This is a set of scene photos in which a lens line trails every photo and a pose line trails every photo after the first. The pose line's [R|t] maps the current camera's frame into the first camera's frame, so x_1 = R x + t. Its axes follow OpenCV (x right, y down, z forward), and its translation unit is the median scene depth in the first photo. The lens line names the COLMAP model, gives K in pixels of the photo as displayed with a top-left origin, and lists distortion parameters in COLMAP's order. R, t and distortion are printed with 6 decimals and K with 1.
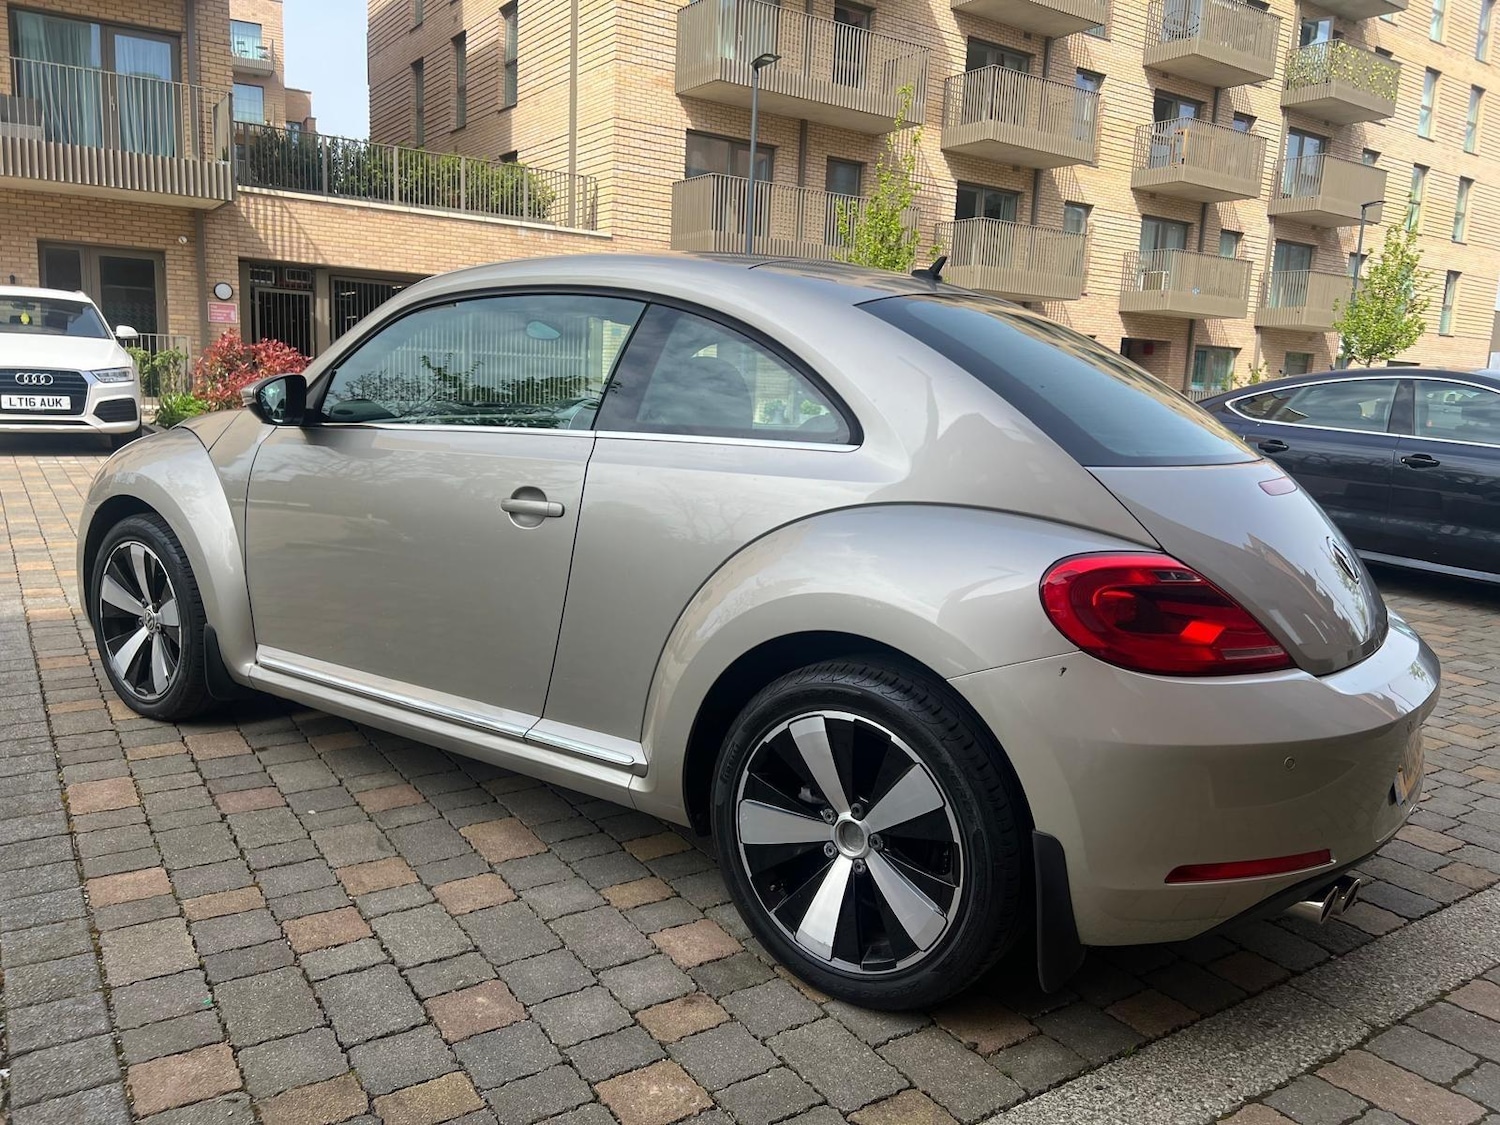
lens RADIAL K [[1145.7, 0, 748.9], [0, 1145.7, 558.3], [0, 0, 1]] dist [0.049358, -0.062168]
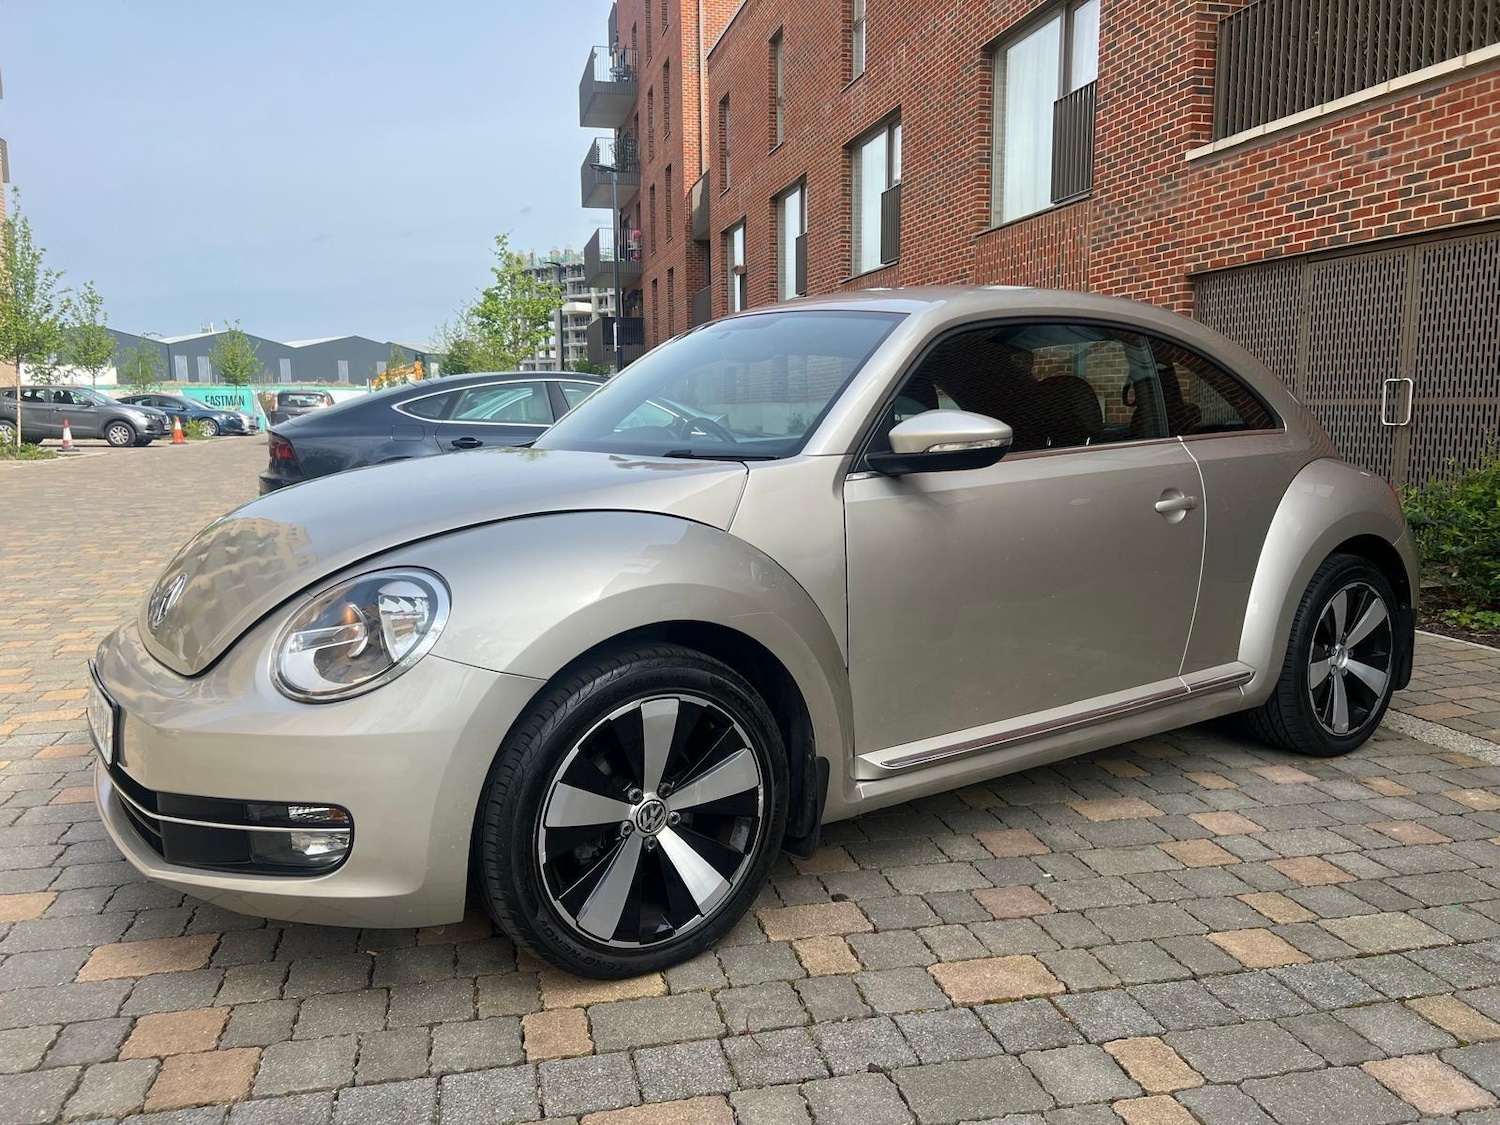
lens RADIAL K [[1146.8, 0, 746.7], [0, 1146.8, 571.2], [0, 0, 1]] dist [0.048900, -0.060397]
pose [[0.344107, -0.186008, 0.920321, -1.526879], [0.171168, 0.976183, 0.133298, -0.225753], [-0.923196, 0.111661, 0.367750, 1.013249]]
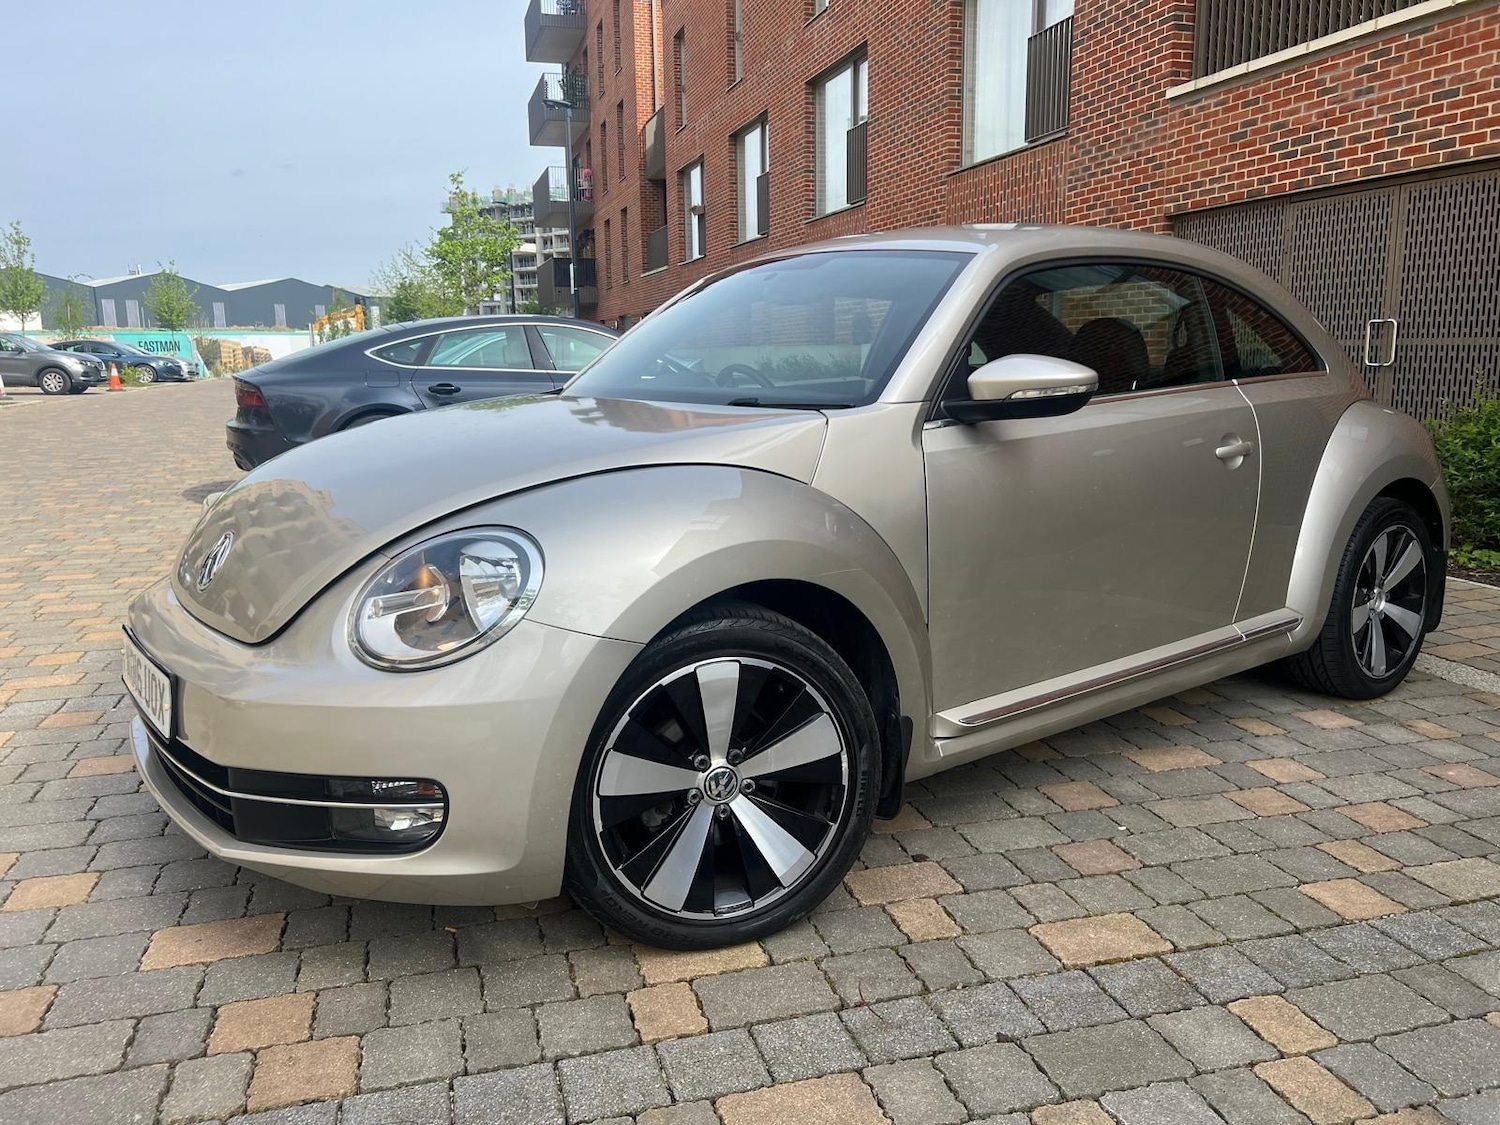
lens RADIAL K [[1145.7, 0, 748.9], [0, 1145.7, 558.3], [0, 0, 1]] dist [0.049358, -0.062168]
pose [[0.297765, -0.224729, 0.927811, -1.522967], [0.176112, 0.968147, 0.177979, -0.248086], [-0.938254, 0.110402, 0.327858, 1.133544]]
